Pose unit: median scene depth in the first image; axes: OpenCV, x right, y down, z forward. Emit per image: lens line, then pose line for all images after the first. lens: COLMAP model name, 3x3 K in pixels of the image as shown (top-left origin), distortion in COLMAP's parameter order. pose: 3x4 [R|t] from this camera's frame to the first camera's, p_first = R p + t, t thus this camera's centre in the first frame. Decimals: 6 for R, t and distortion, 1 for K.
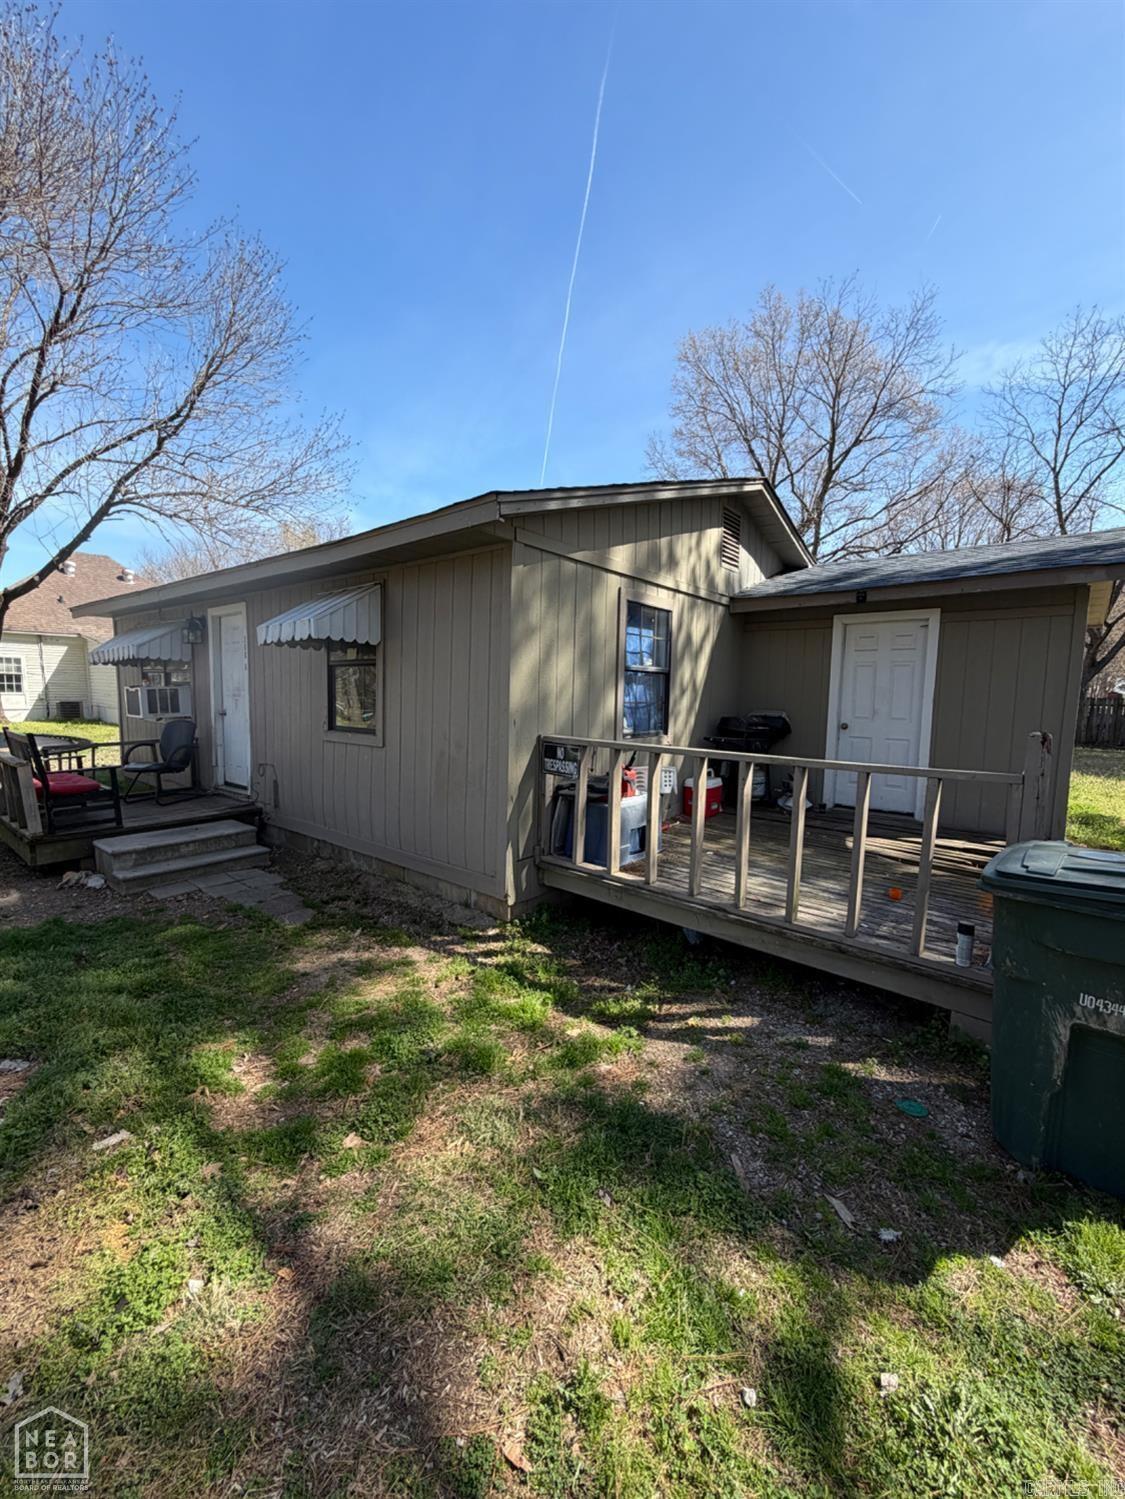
lens RADIAL K [[597.2, 0, 562.5], [0, 597.2, 749.5], [0, 0, 1]] dist [-0.009281, 0.000034]
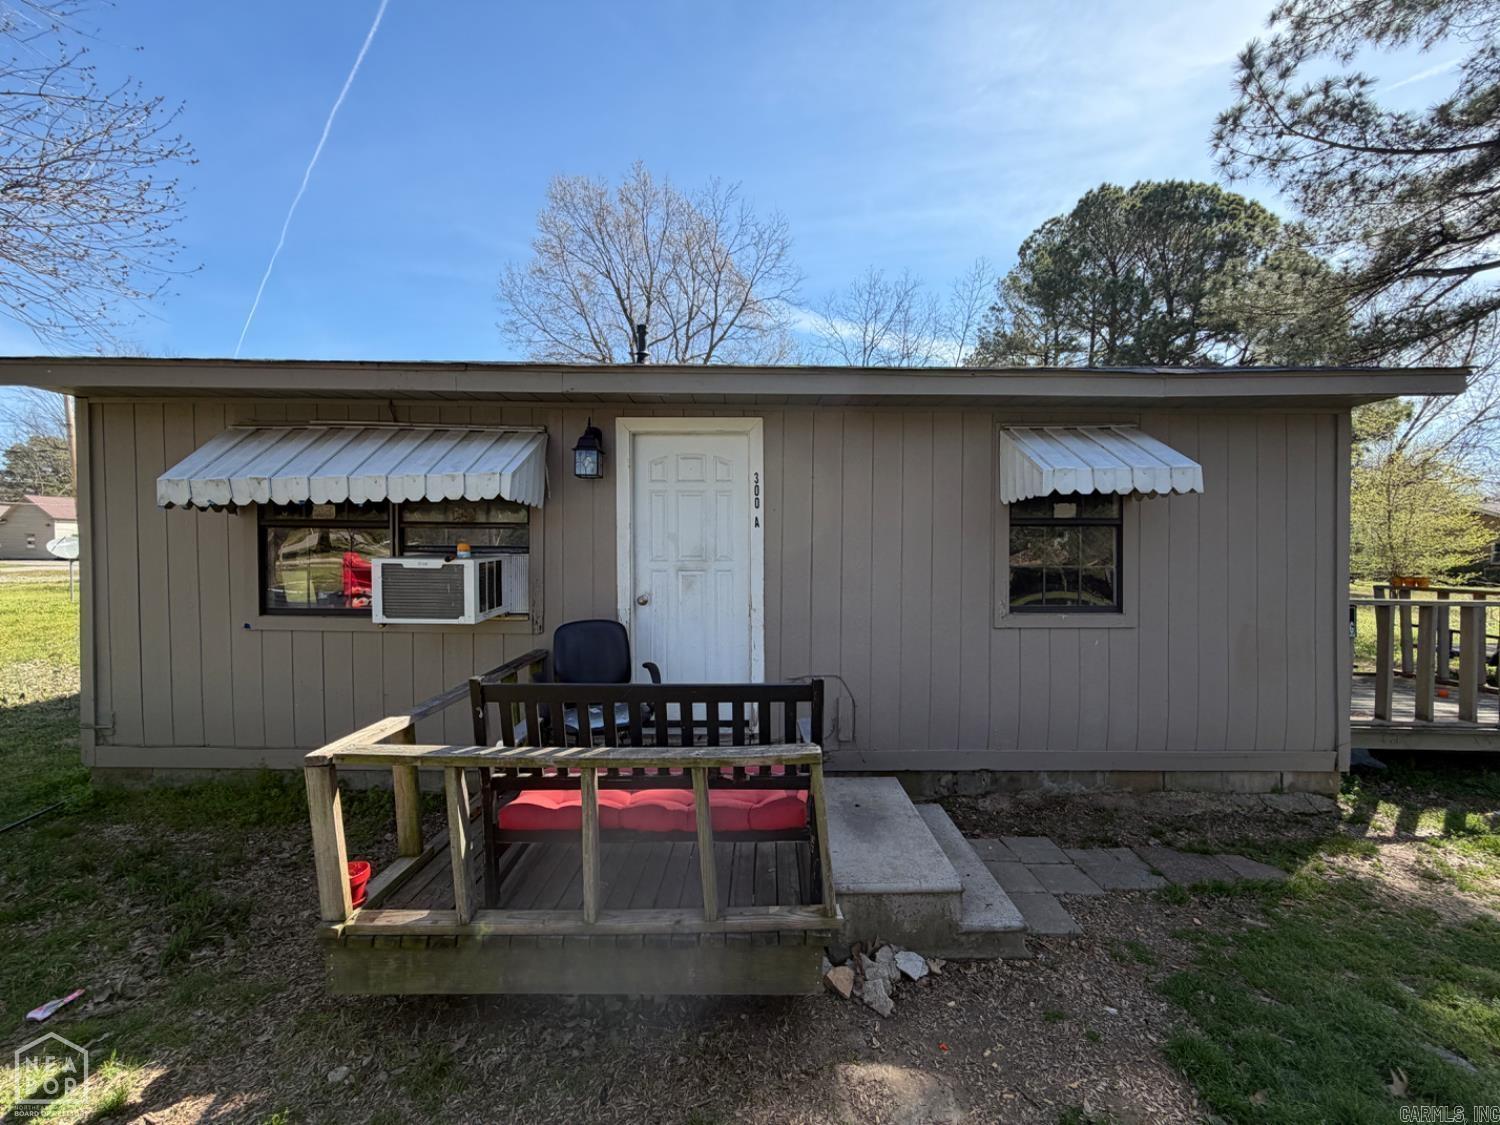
lens RADIAL K [[597.6, 0, 750.0], [0, 597.6, 562.5], [0, 0, 1]] dist [-0.009281, 0.000034]
pose [[0.774012, -0.026230, 0.632627, -1.186479], [0.066448, 0.996989, -0.039961, -0.091630], [-0.629674, 0.072968, 0.773425, 0.689647]]
